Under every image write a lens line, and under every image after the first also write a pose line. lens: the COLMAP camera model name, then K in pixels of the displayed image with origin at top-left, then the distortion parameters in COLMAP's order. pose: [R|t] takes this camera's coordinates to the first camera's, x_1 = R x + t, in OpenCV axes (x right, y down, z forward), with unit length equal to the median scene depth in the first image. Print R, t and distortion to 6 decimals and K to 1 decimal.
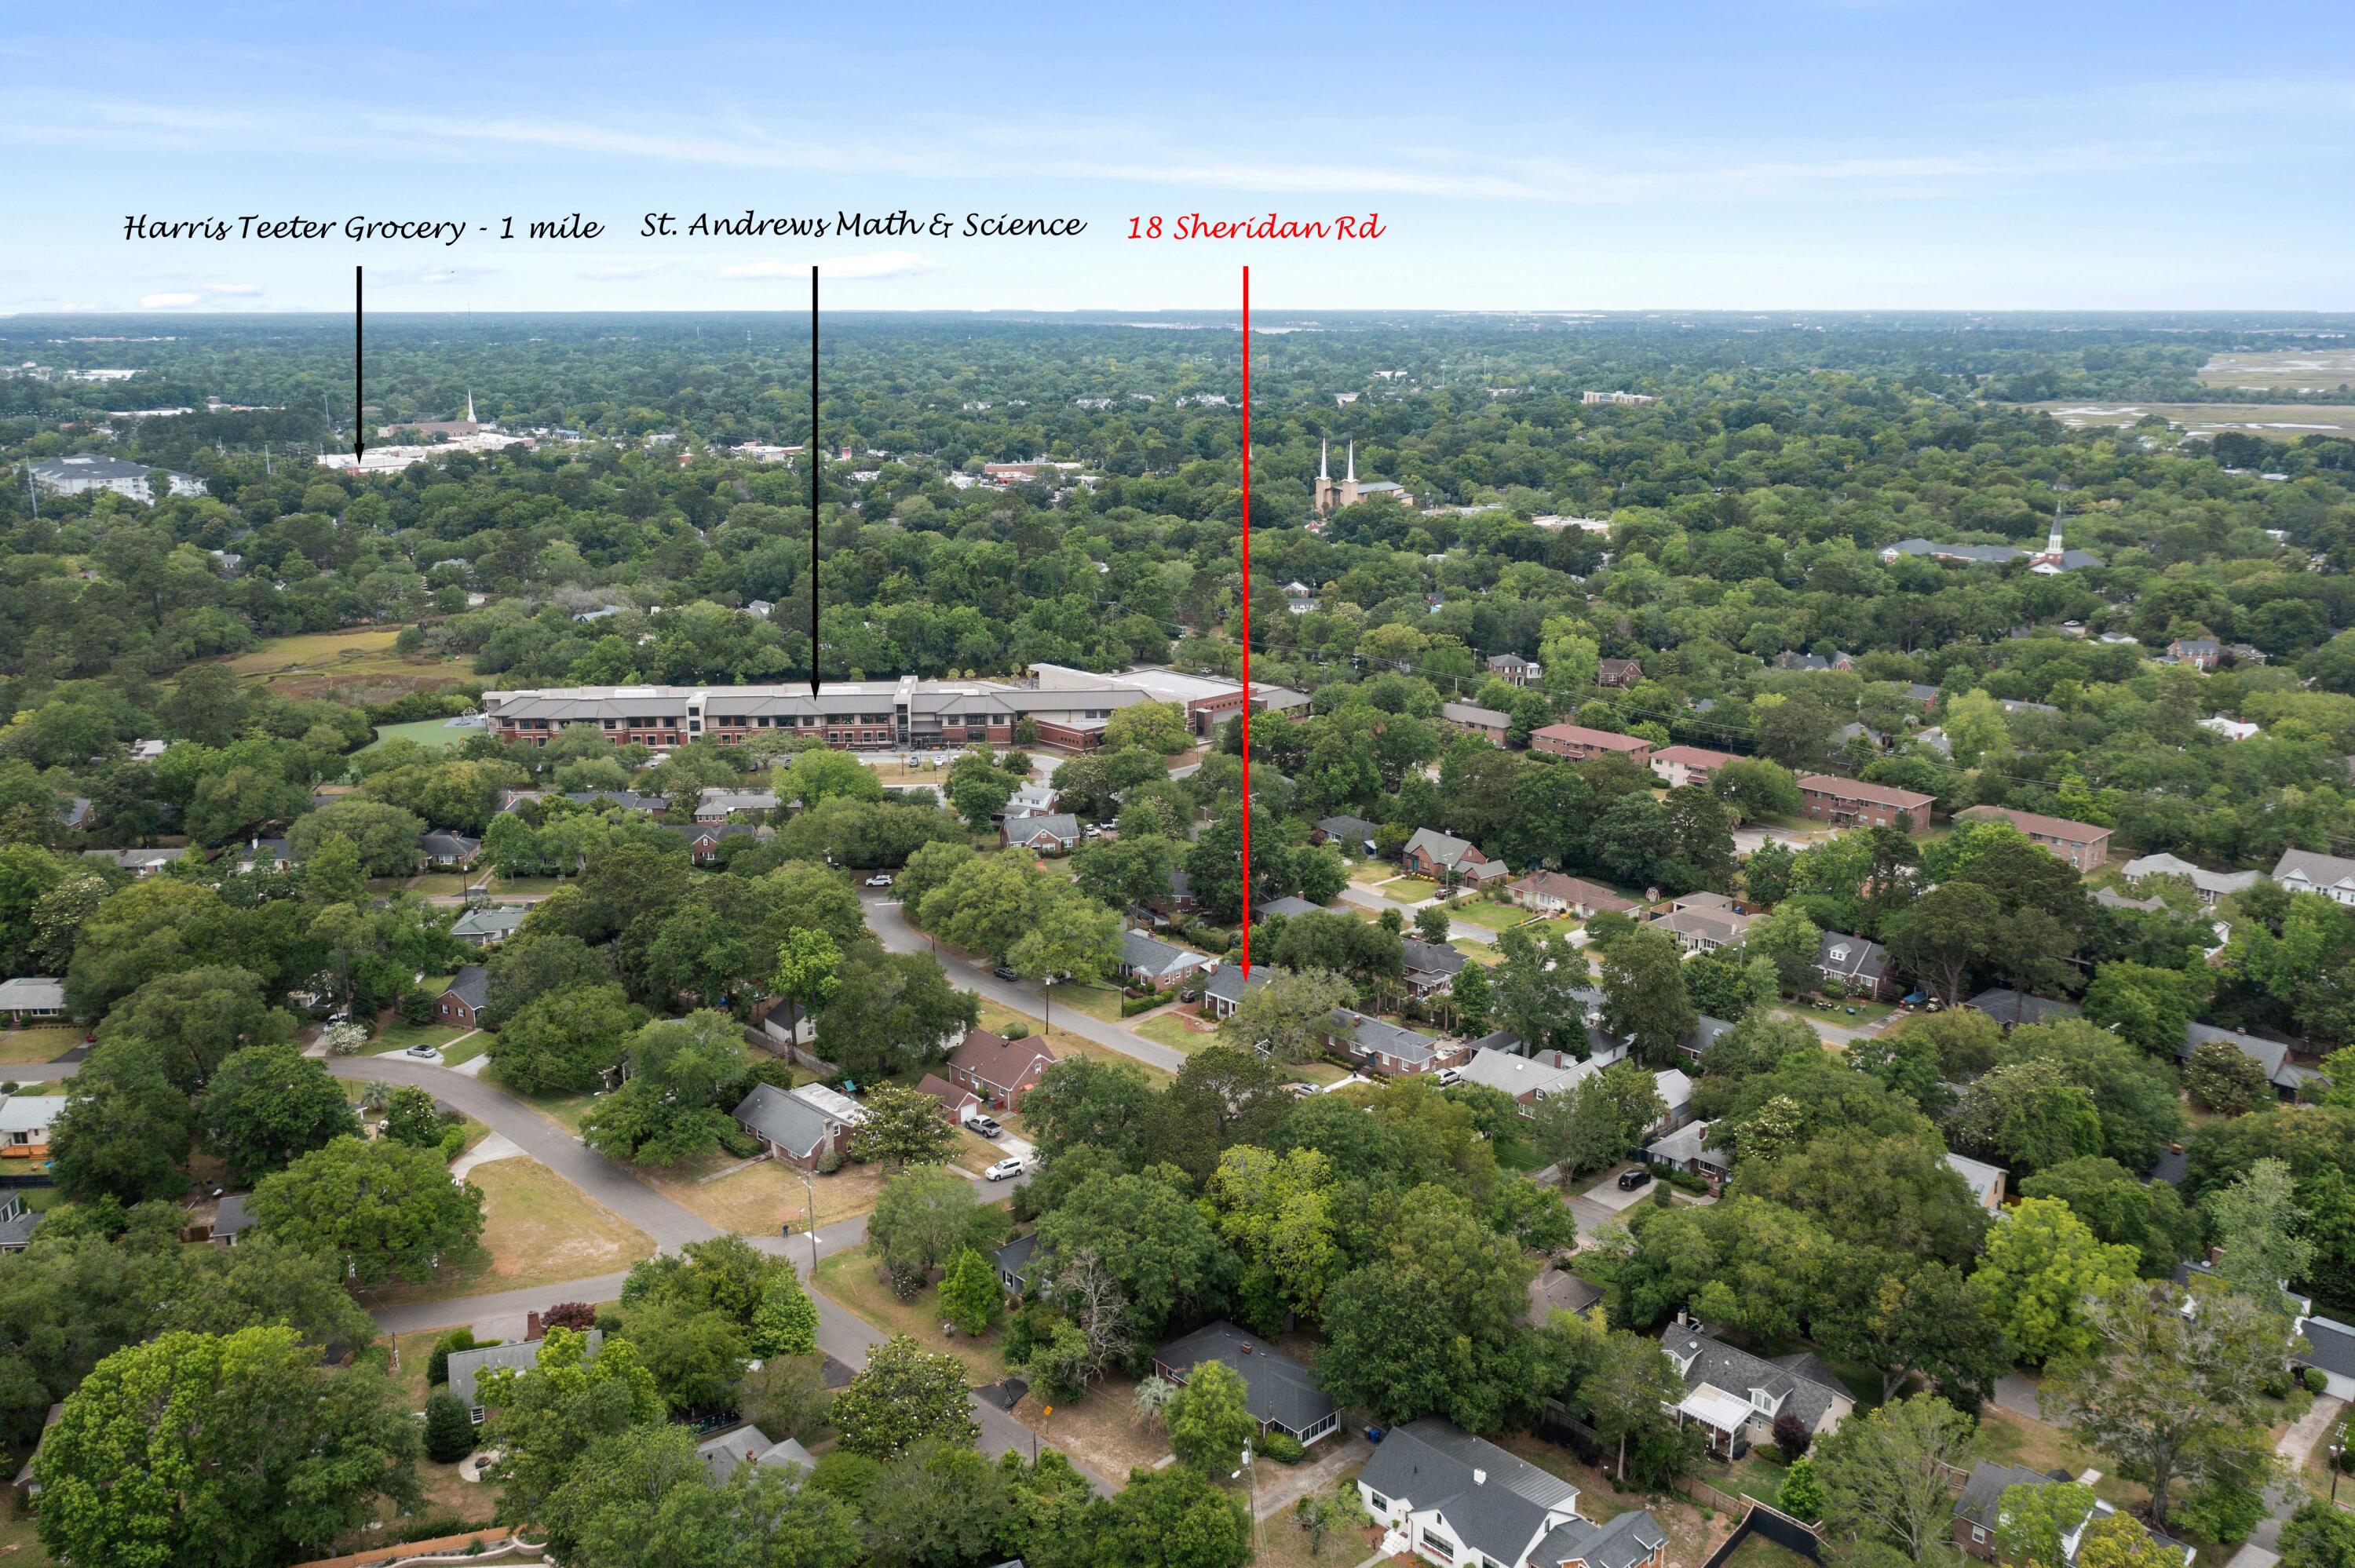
lens RADIAL K [[1901.5, 0, 1177.5], [0, 1901.5, 784.0], [0, 0, 1]] dist [-0.008759, 0.009395]
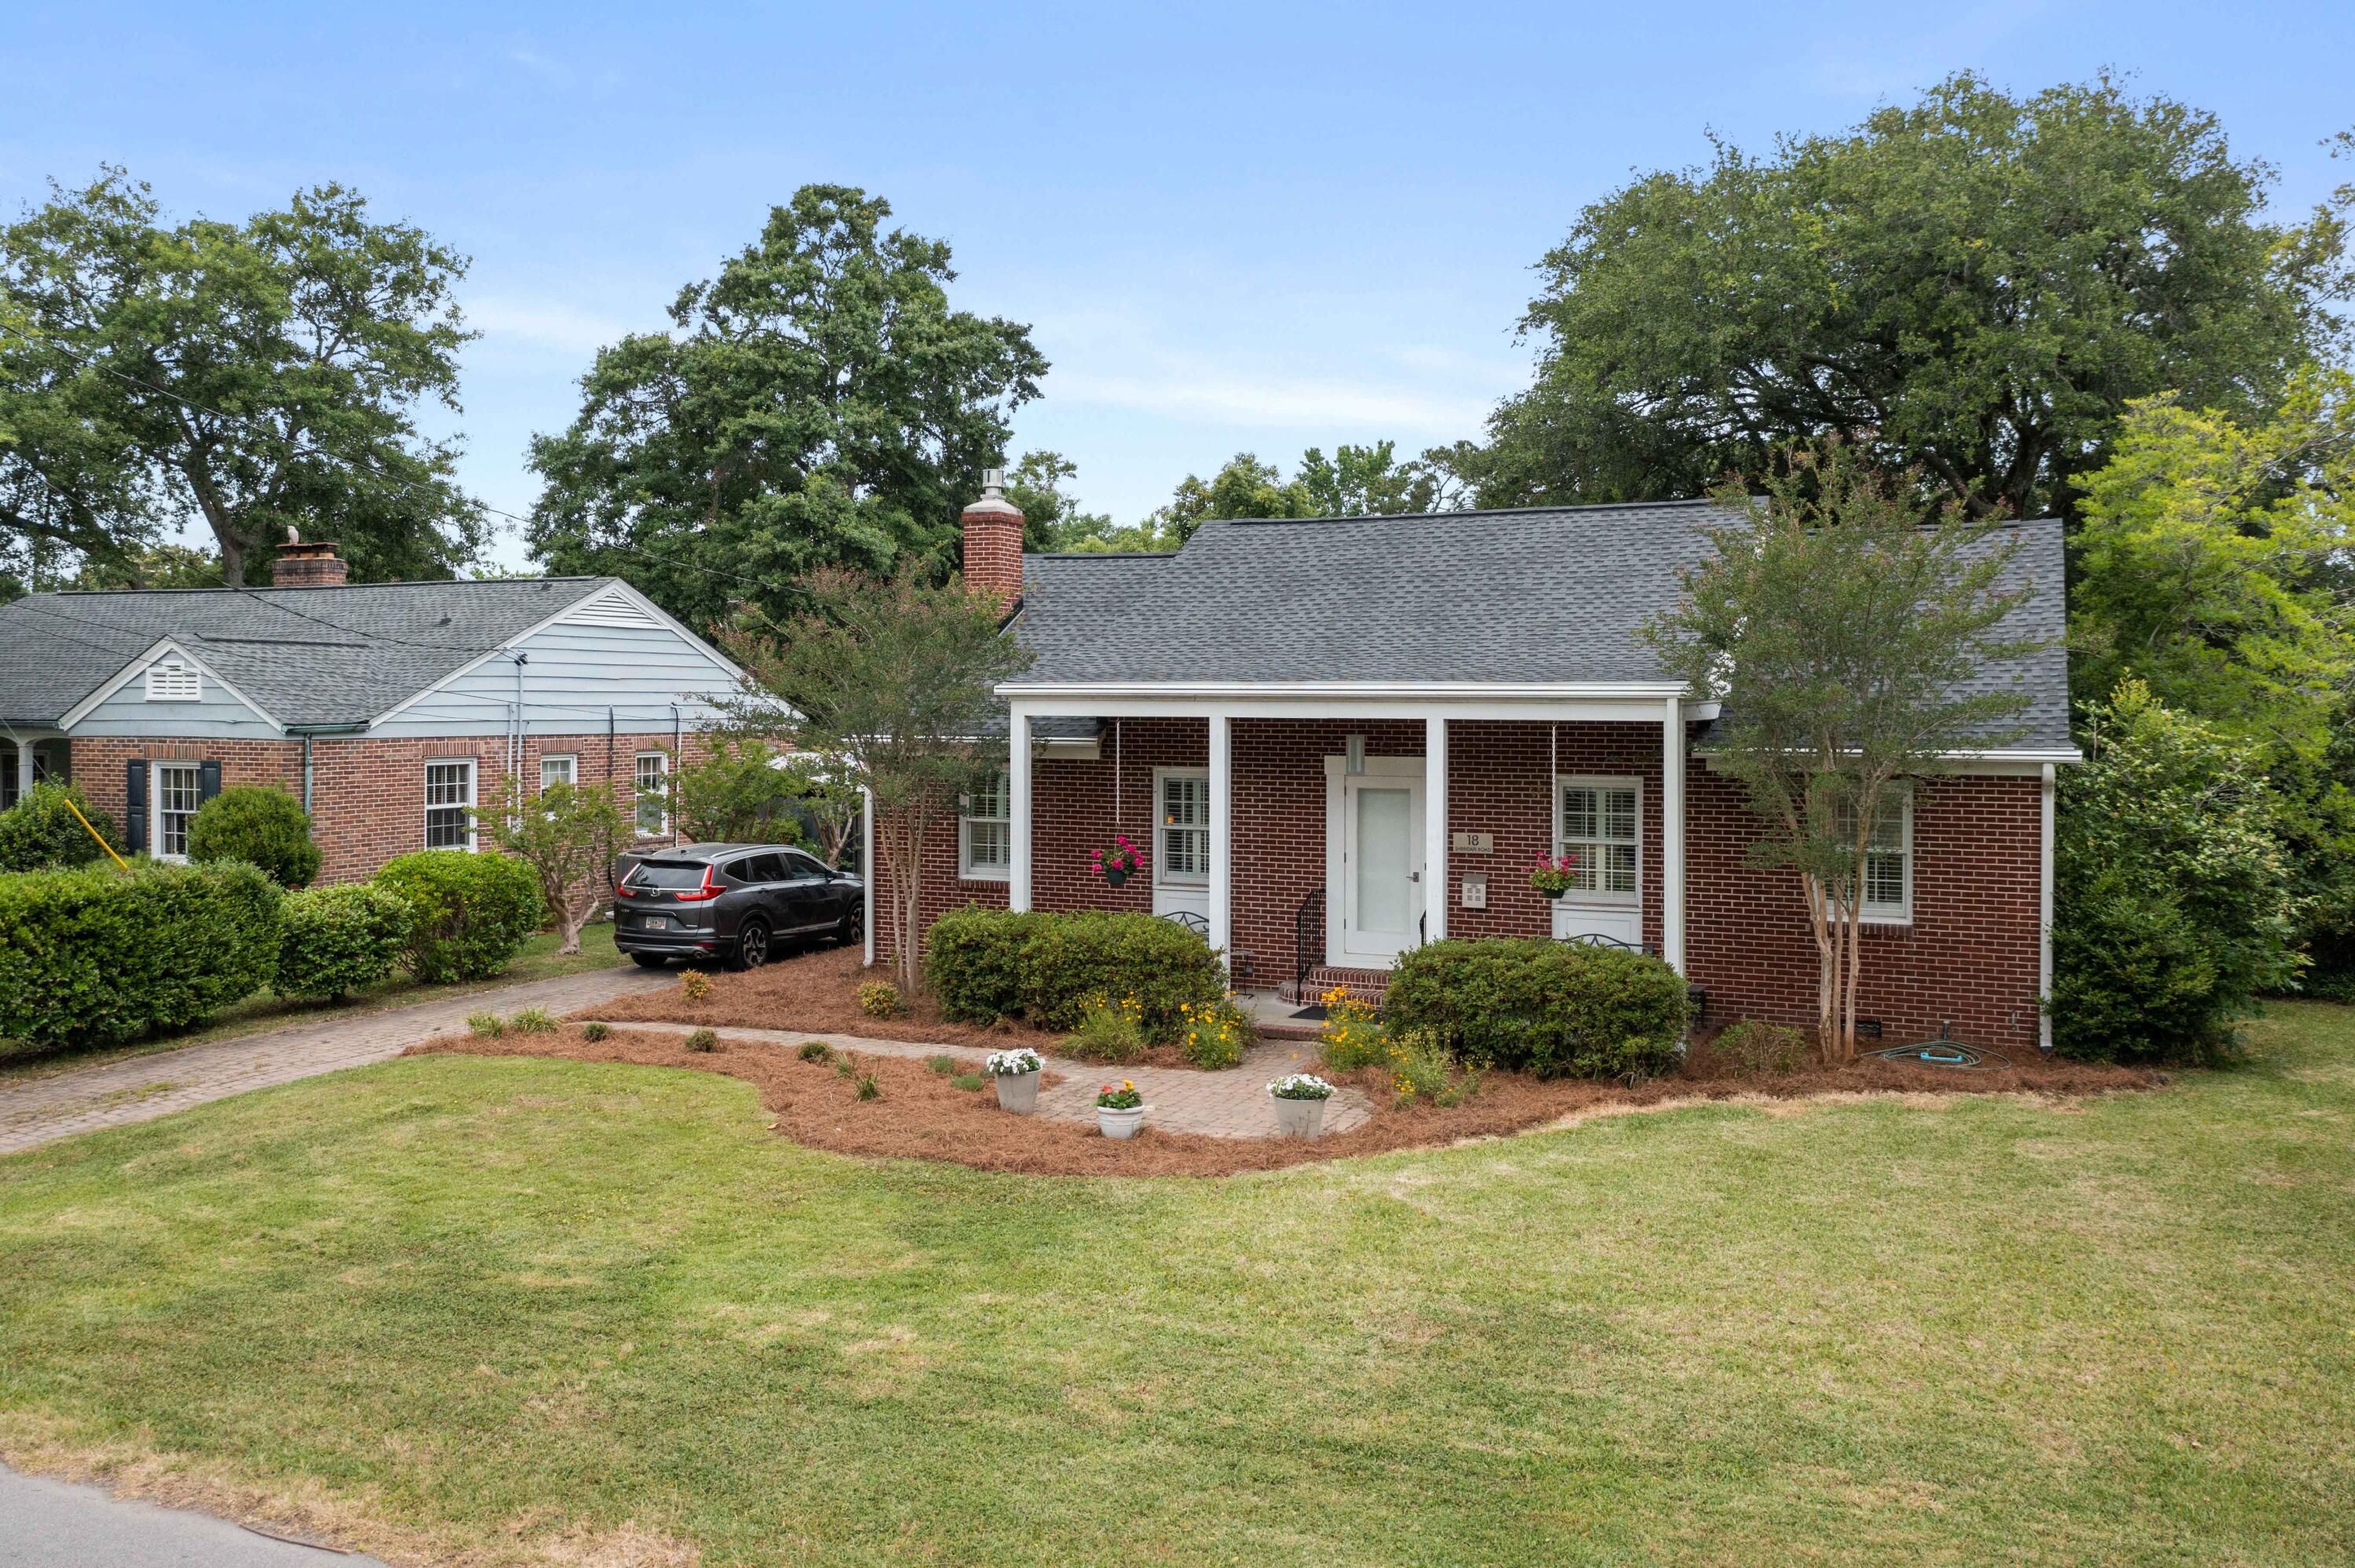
lens RADIAL K [[1901.5, 0, 1177.5], [0, 1901.5, 784.0], [0, 0, 1]] dist [-0.008759, 0.009395]
pose [[0.930117, -0.009587, 0.367138, -0.005611], [0.082893, 0.979344, -0.184430, 0.107706], [-0.357786, 0.201974, 0.911699, 0.786606]]
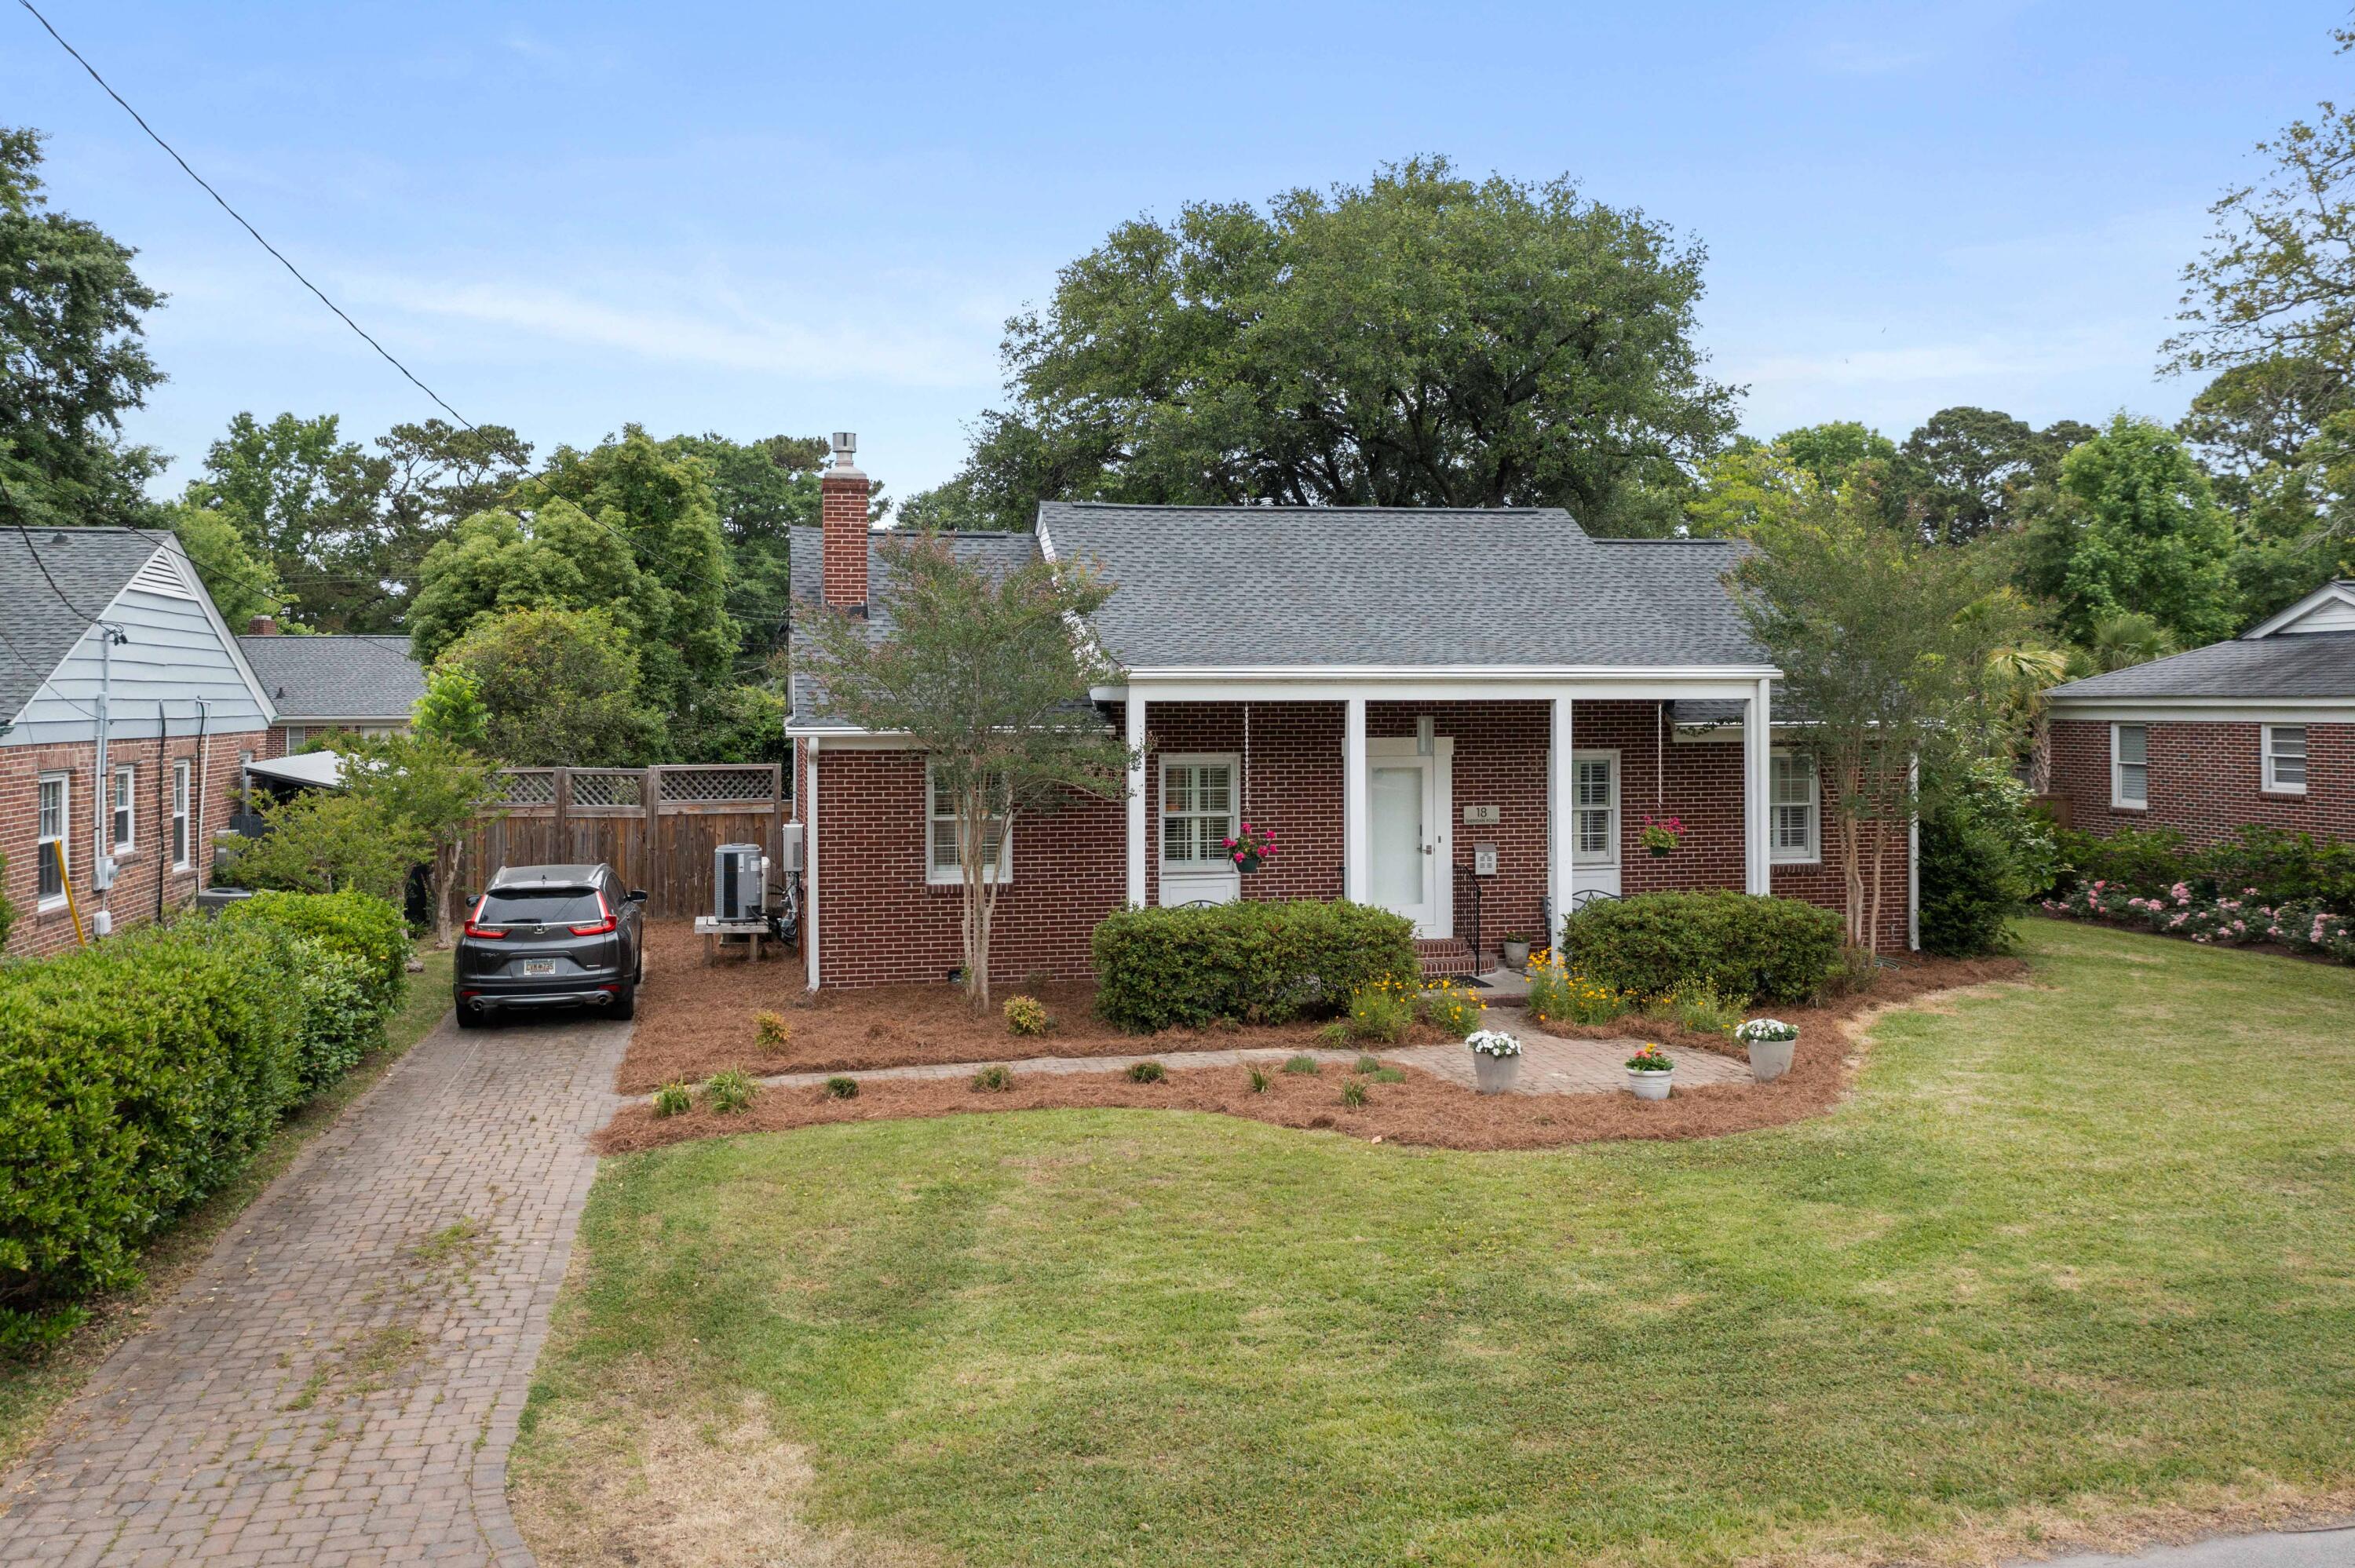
lens RADIAL K [[1880.8, 0, 1177.5], [0, 1880.8, 784.0], [0, 0, 1]] dist [-0.004527, -0.008461]
pose [[0.528223, -0.037621, 0.848272, -0.036962], [0.208505, 0.974177, -0.086632, 0.101228], [-0.823108, 0.222629, 0.522427, 0.814657]]
